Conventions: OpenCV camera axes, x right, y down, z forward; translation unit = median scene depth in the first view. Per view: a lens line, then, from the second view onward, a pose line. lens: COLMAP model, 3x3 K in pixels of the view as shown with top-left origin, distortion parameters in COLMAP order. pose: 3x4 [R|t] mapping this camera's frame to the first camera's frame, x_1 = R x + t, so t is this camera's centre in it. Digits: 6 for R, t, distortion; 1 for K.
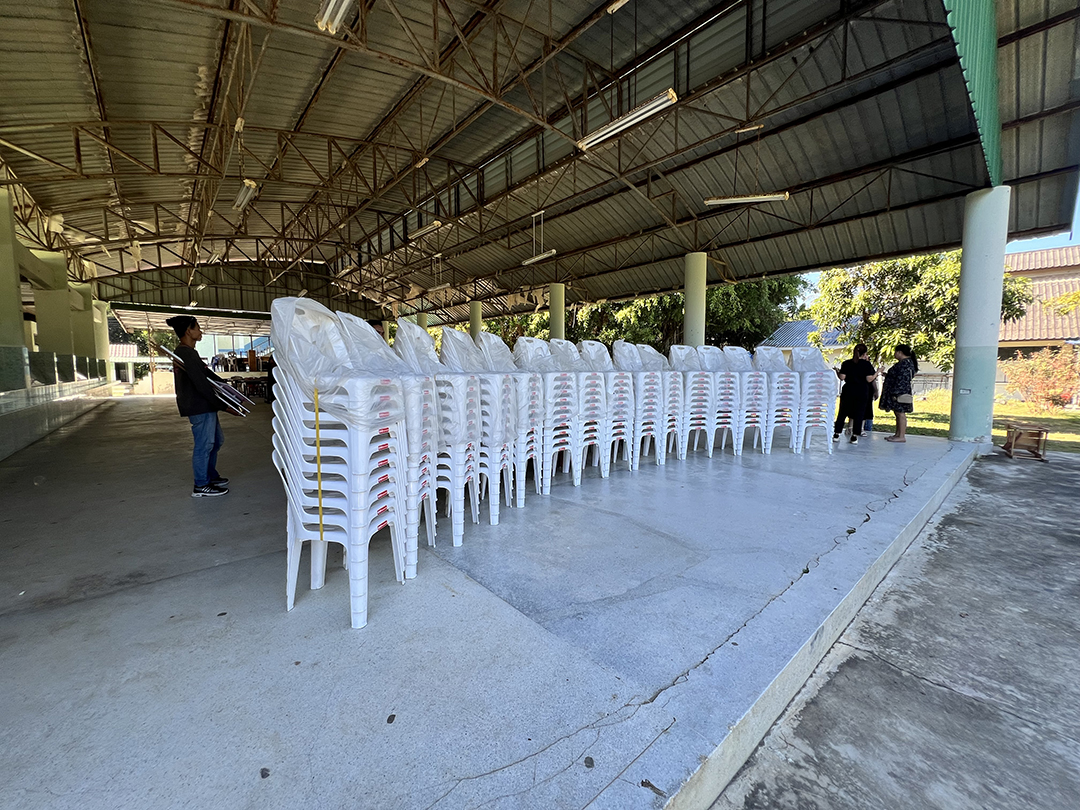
lens RADIAL K [[432.1, 0, 539.4], [0, 432.1, 400.6], [0, 0, 1]] dist [-0.001004, 0.000136]
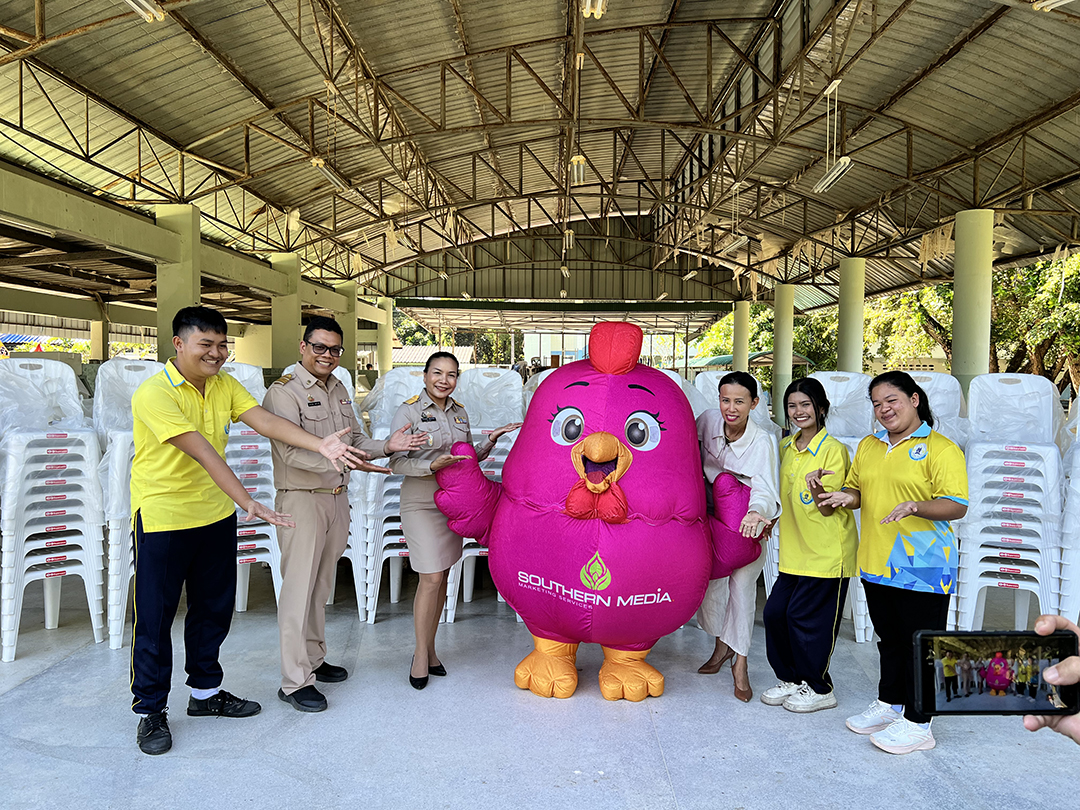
lens RADIAL K [[811.5, 0, 538.3], [0, 811.5, 403.5], [0, 0, 1]] dist [0.055147, -0.063813]
pose [[0.744647, 0.034826, -0.666549, 0.329903], [-0.063893, 0.997771, -0.019248, -0.030593], [0.664393, 0.056921, 0.745213, 0.091421]]
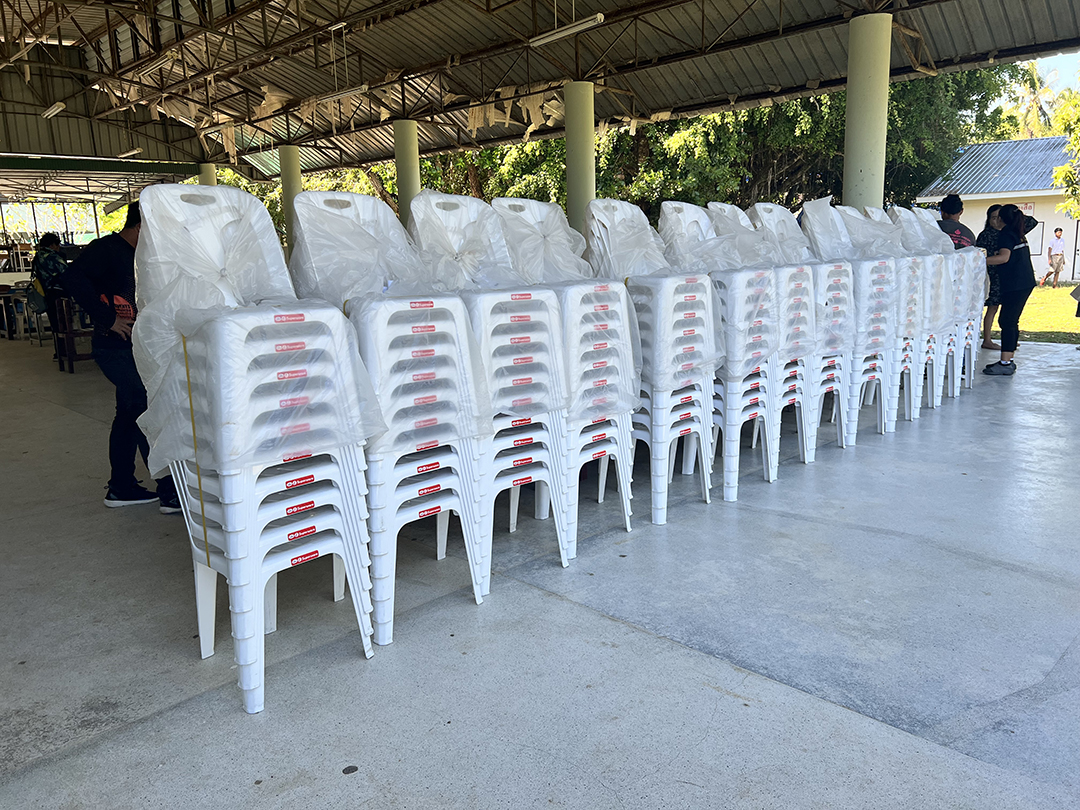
lens RADIAL K [[813.6, 0, 541.9], [0, 813.6, 403.1], [0, 0, 1]] dist [0.056049, -0.069728]
pose [[0.997107, -0.043070, 0.062626, -0.094889], [0.035715, 0.992819, 0.114166, -0.009455], [-0.067094, -0.111600, 0.991486, 0.007508]]
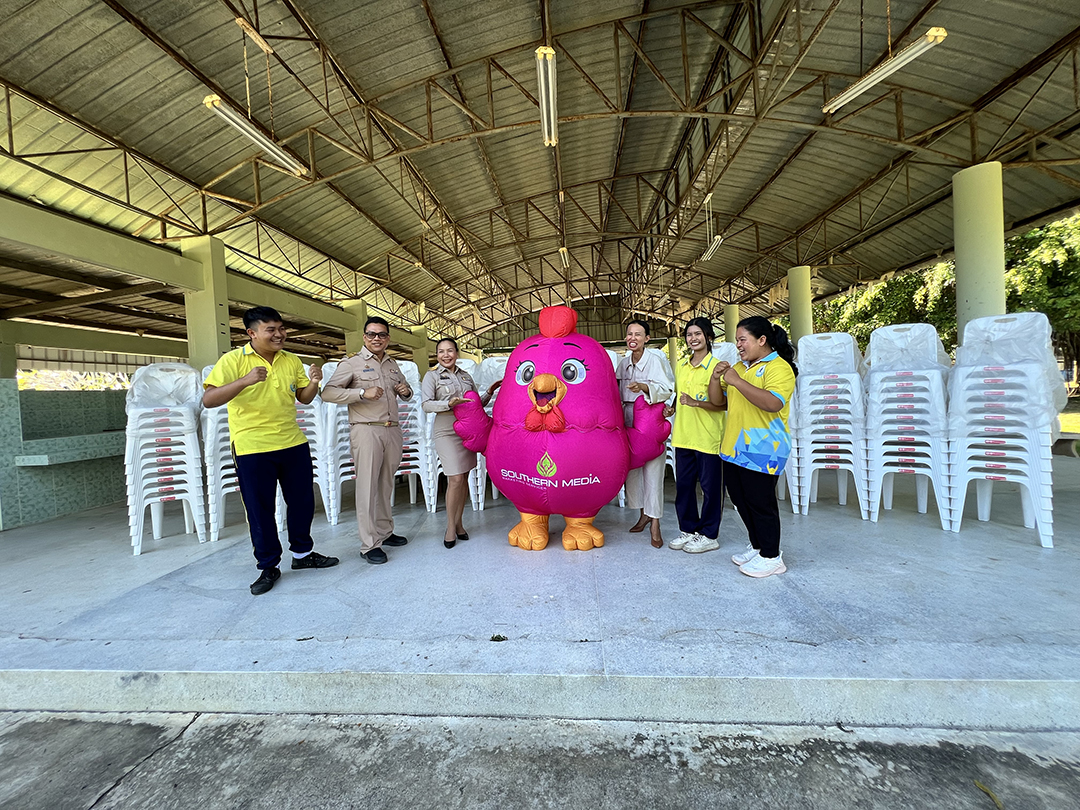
lens RADIAL K [[432.1, 0, 539.4], [0, 432.1, 400.6], [0, 0, 1]] dist [-0.001004, 0.000136]
pose [[0.696868, -0.019635, -0.716931, 0.318146], [-0.004705, 0.999478, -0.031947, -0.005542], [0.717184, 0.025636, 0.696412, 0.156393]]
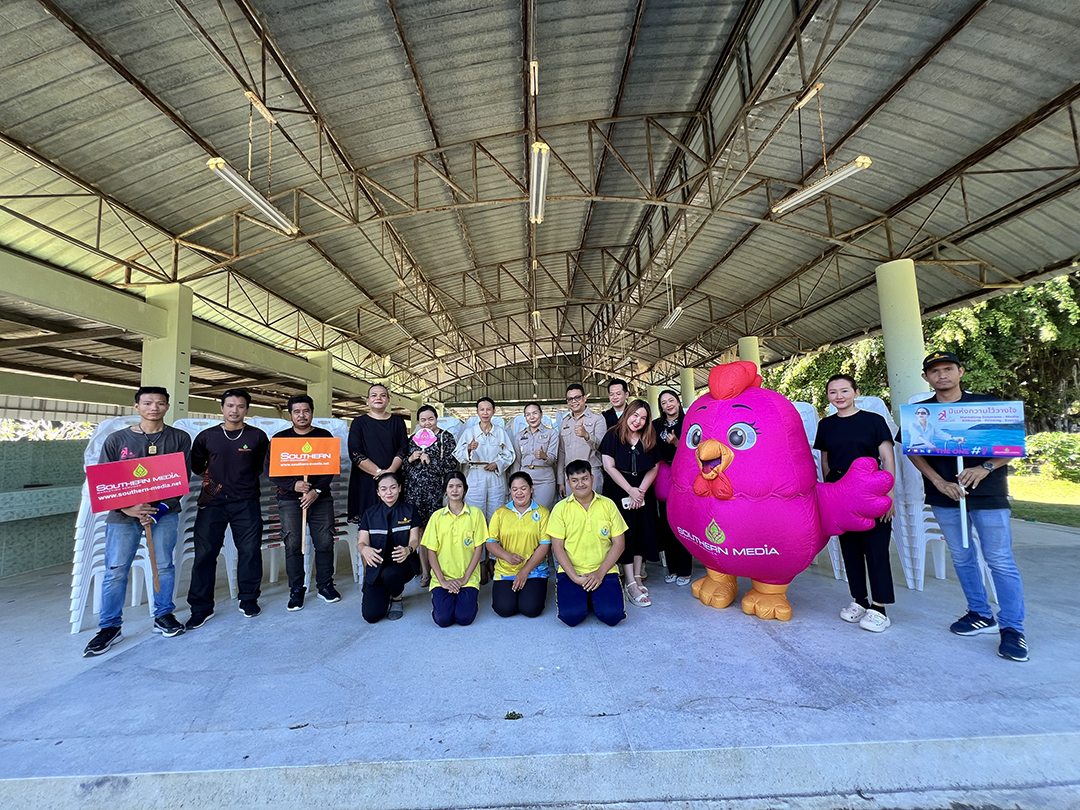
lens RADIAL K [[432.1, 0, 539.4], [0, 432.1, 400.6], [0, 0, 1]] dist [-0.001004, 0.000136]
pose [[0.764889, -0.090791, -0.637732, 0.306204], [-0.014874, 0.987264, -0.158393, -0.009314], [0.643990, 0.130639, 0.753797, 0.134219]]
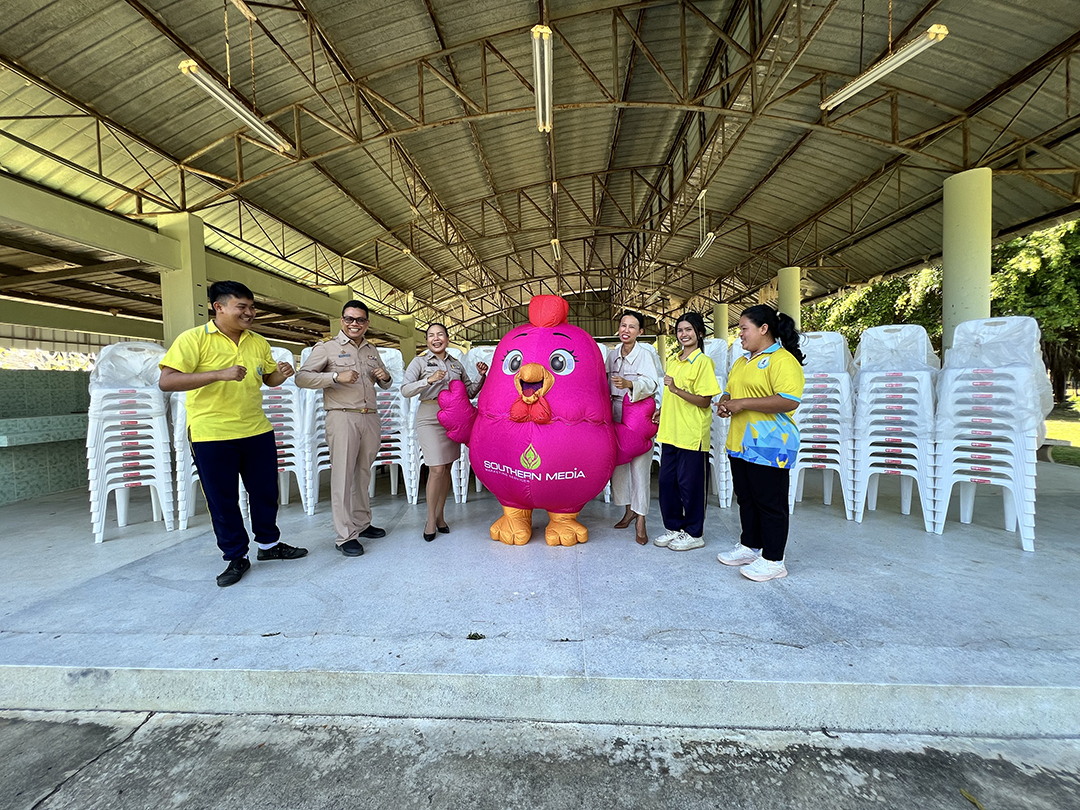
lens RADIAL K [[432.1, 0, 539.4], [0, 432.1, 400.6], [0, 0, 1]] dist [-0.001004, 0.000136]
pose [[0.716464, 0.008050, -0.697578, 0.313510], [-0.030296, 0.999349, -0.019584, -0.003857], [0.696966, 0.035165, 0.716242, 0.162374]]
